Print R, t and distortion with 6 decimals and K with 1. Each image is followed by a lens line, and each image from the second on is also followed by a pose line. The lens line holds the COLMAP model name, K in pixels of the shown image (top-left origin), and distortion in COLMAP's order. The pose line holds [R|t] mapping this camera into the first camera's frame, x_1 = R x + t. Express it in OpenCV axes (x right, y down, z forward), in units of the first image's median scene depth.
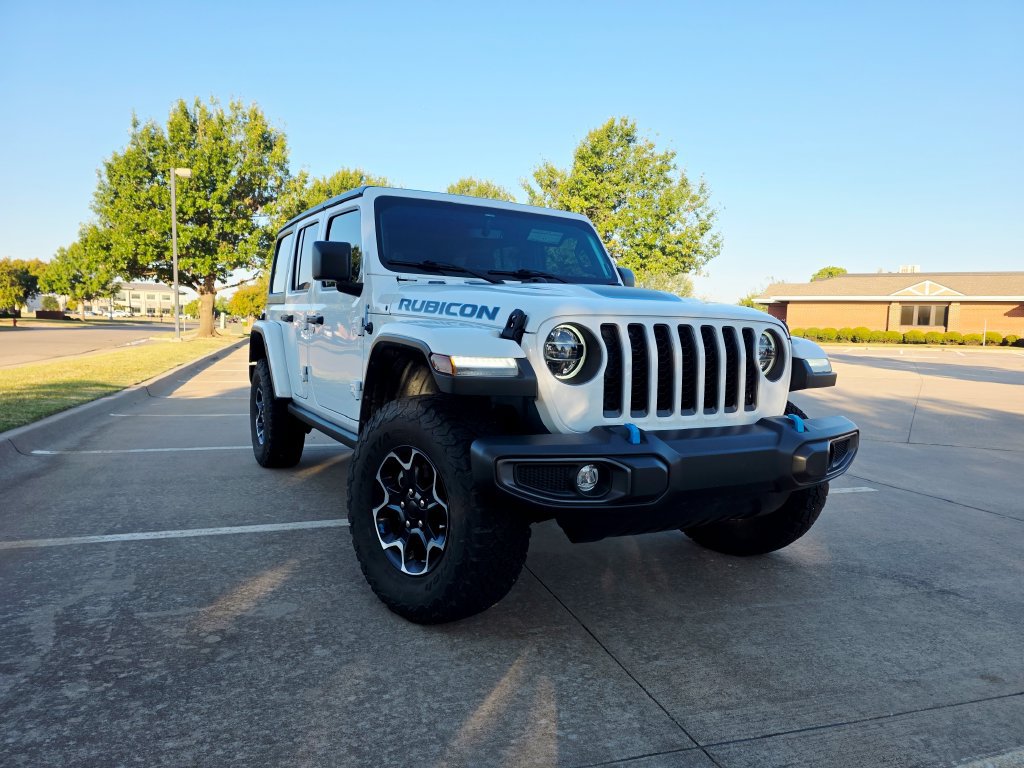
lens RADIAL K [[681.1, 0, 514.7], [0, 681.1, 384.4], [0, 0, 1]] dist [0.056807, -0.051866]
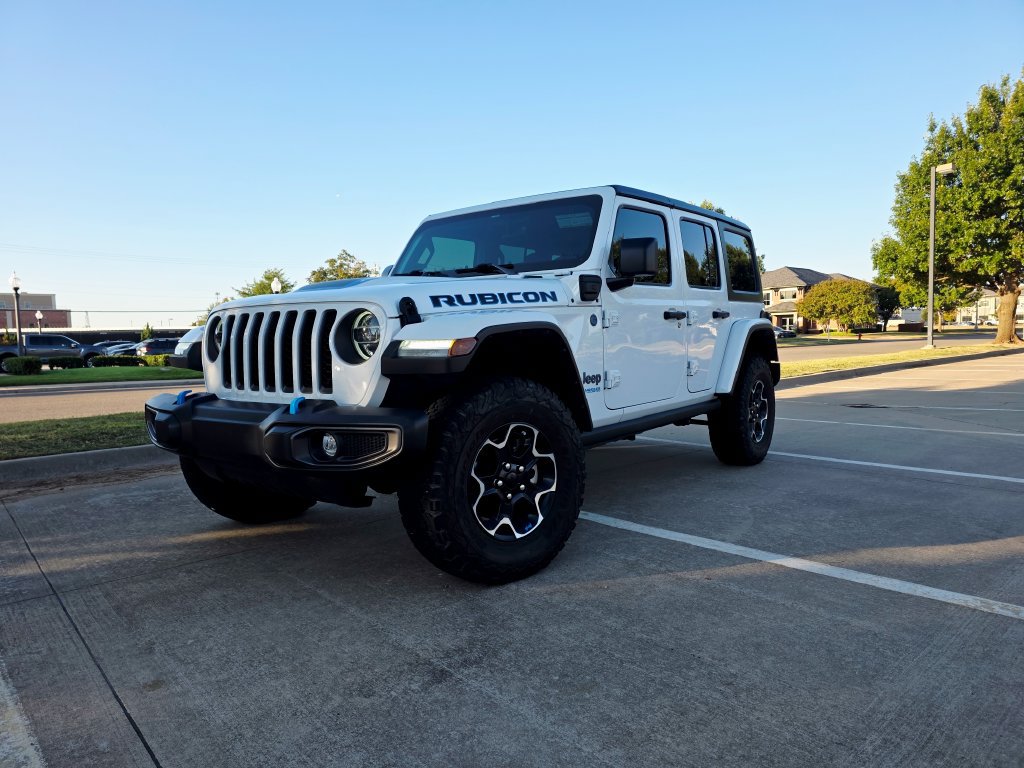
lens RADIAL K [[683.5, 0, 512.1], [0, 683.5, 384.3], [0, 0, 1]] dist [0.061522, -0.055242]
pose [[0.412635, 0.024713, -0.910561, 1.221048], [-0.040432, 0.999144, 0.008794, 0.006700], [0.909999, 0.033187, 0.413281, 0.749824]]
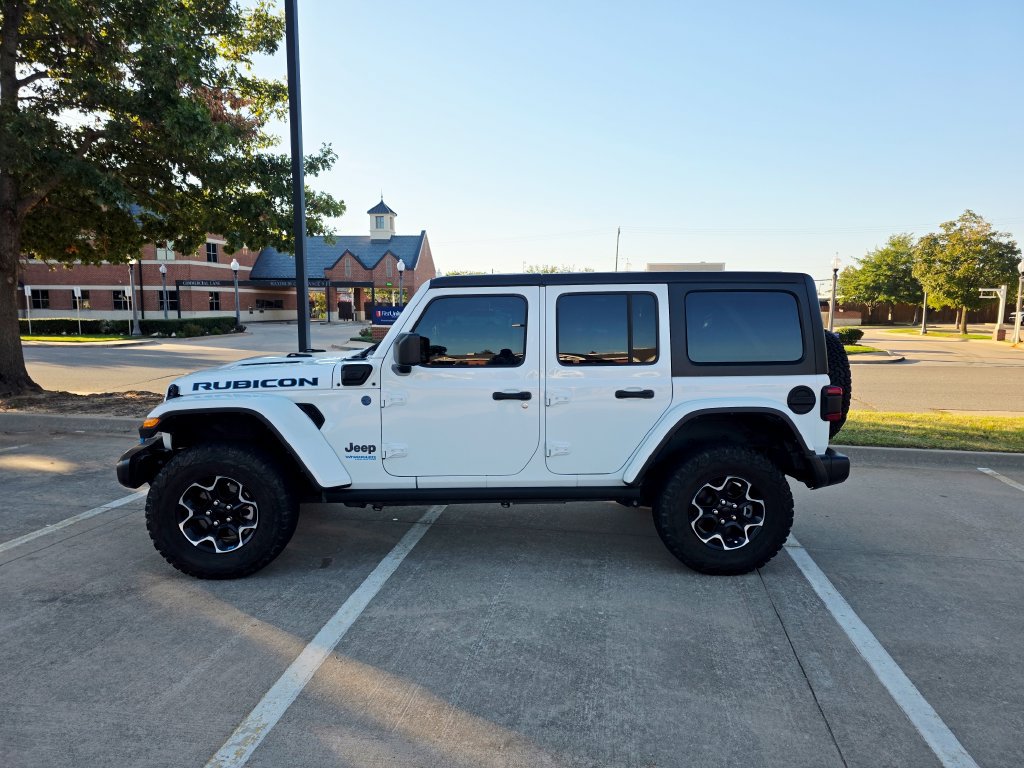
lens RADIAL K [[691.3, 0, 516.1], [0, 691.3, 381.2], [0, 0, 1]] dist [0.066091, -0.055747]
pose [[-0.436816, 0.065358, -0.897174, 1.349316], [-0.092816, 0.988759, 0.117221, -0.327533], [0.894750, 0.134476, -0.425839, 2.209926]]
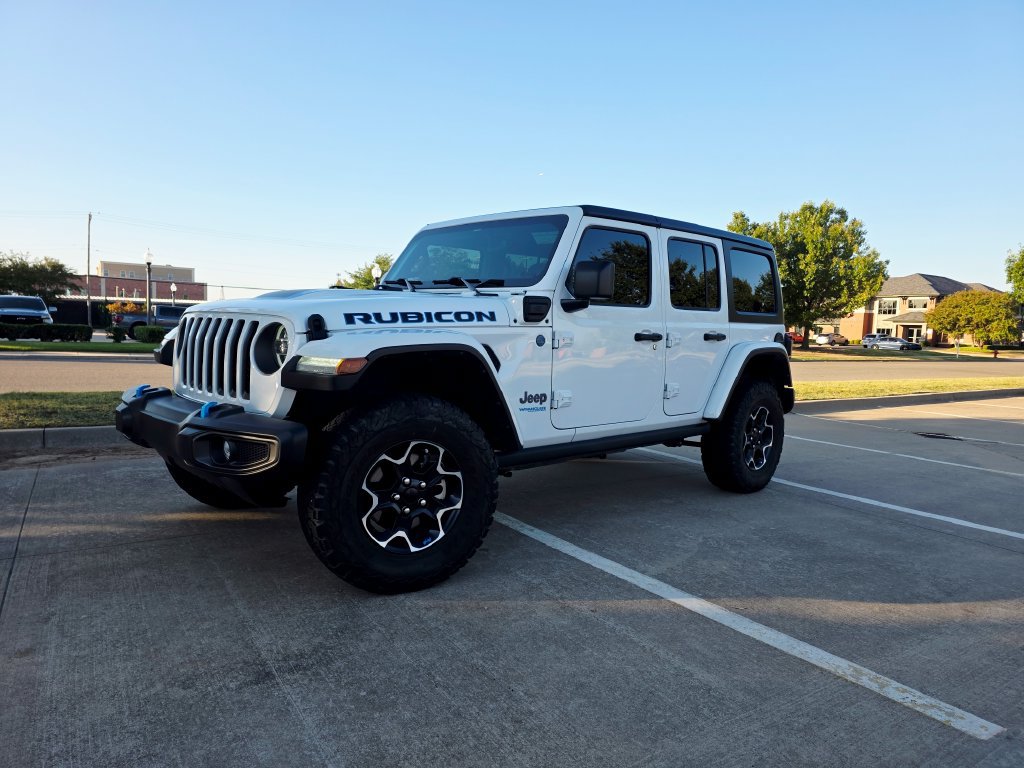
lens RADIAL K [[683.9, 0, 515.1], [0, 683.9, 384.6], [0, 0, 1]] dist [0.057695, -0.050577]
pose [[0.275365, 0.059666, -0.959486, 1.331881], [-0.106033, 0.993868, 0.031373, -0.053790], [0.955474, 0.093098, 0.280003, 0.987129]]
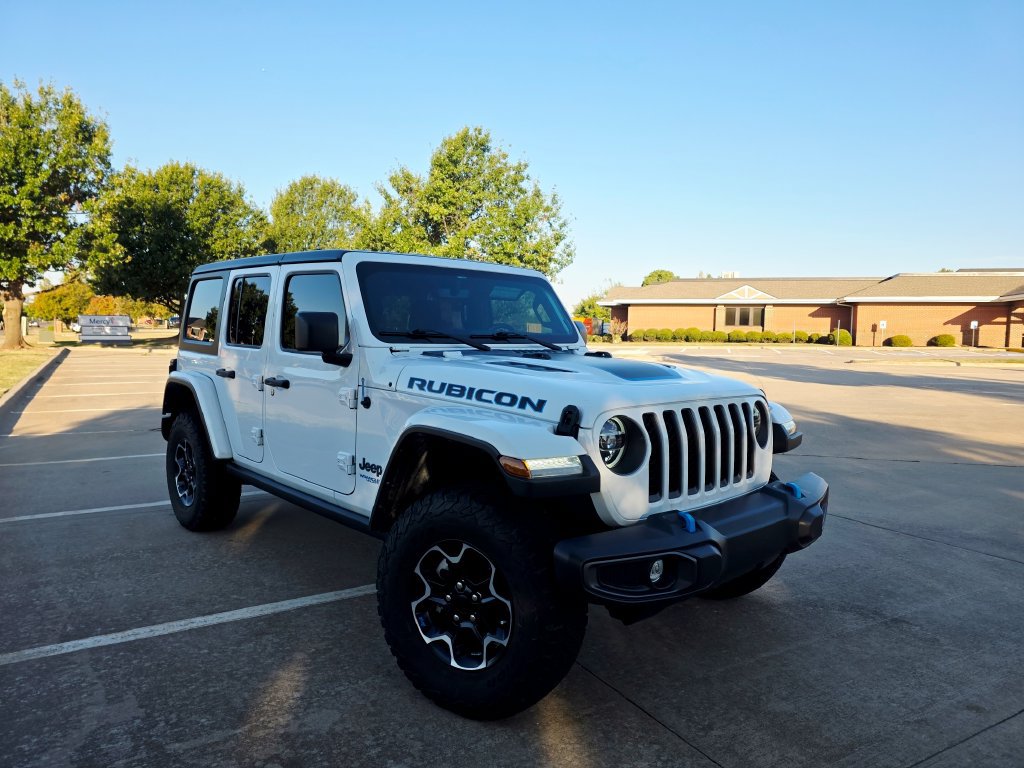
lens RADIAL K [[683.3, 0, 507.1], [0, 683.3, 373.8], [0, 0, 1]] dist [0.056545, -0.050393]
pose [[0.977018, -0.027175, 0.211417, -0.240431], [0.029940, 0.999503, -0.009889, -0.116682], [-0.211043, 0.015992, 0.977346, -0.001769]]
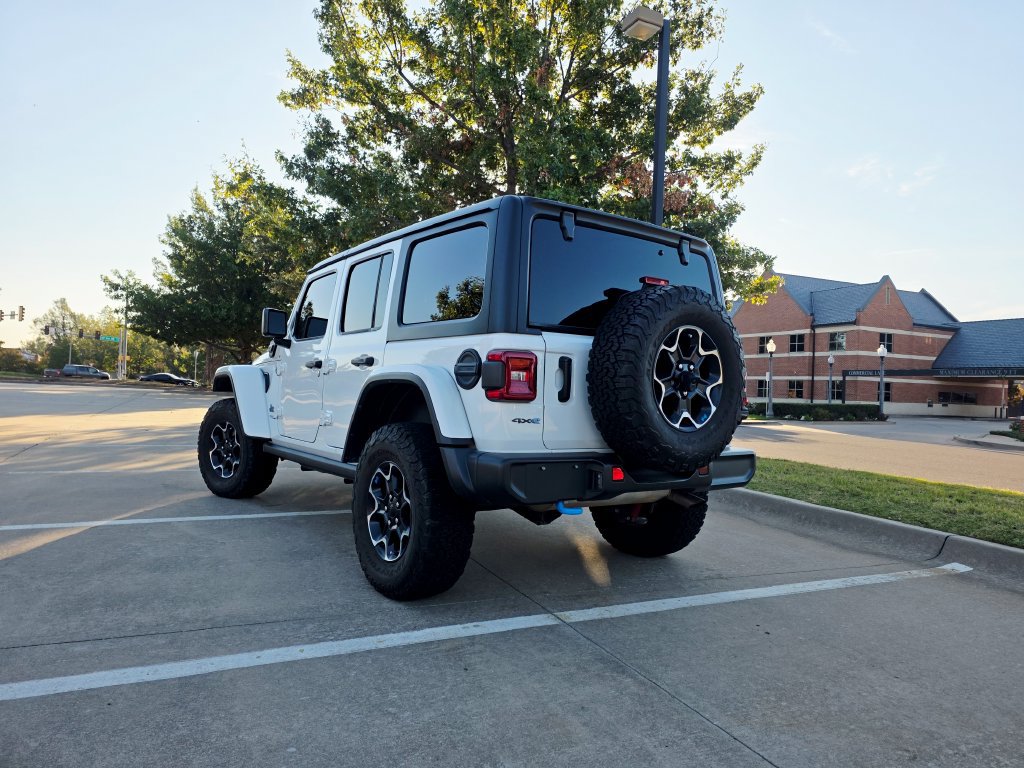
lens RADIAL K [[683.3, 0, 507.1], [0, 683.3, 373.8], [0, 0, 1]] dist [0.056545, -0.050393]
pose [[-0.989005, -0.068099, -0.131271, -0.118537], [-0.075980, 0.995536, 0.055984, -0.226308], [0.126873, 0.065342, -0.989764, 3.105461]]
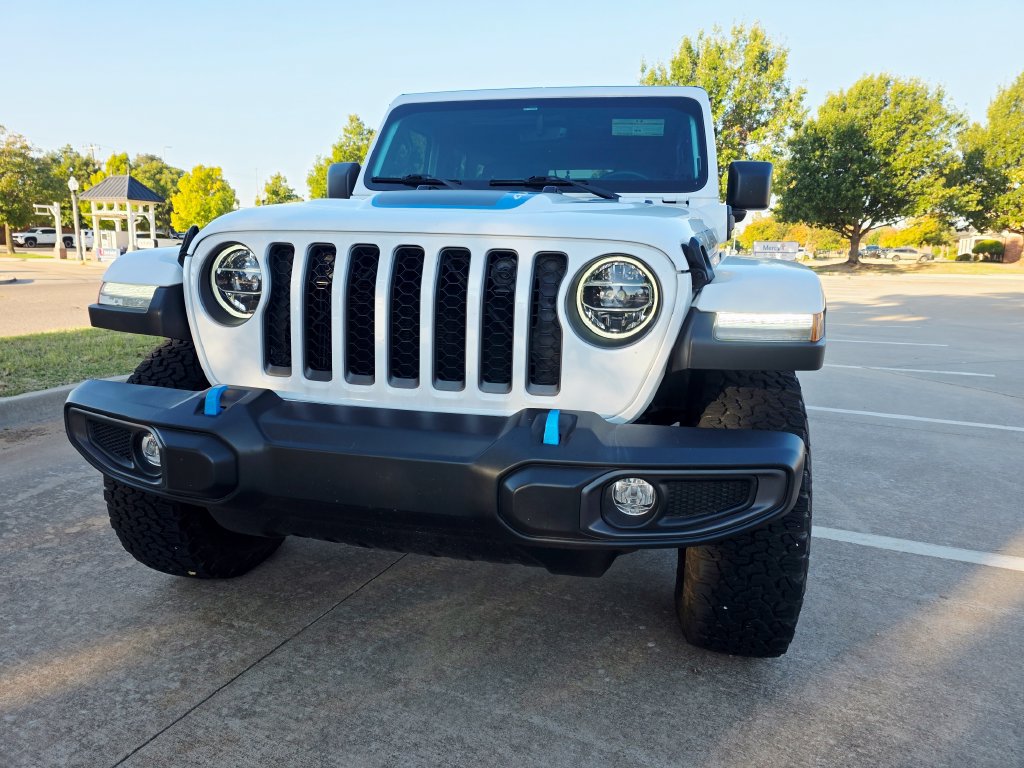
lens RADIAL K [[683.3, 0, 507.1], [0, 683.3, 373.8], [0, 0, 1]] dist [0.056545, -0.050393]
pose [[0.741409, 0.110096, -0.661960, 0.631695], [-0.057280, 0.993232, 0.101038, -0.032158], [0.668604, -0.036993, 0.742698, 0.494260]]
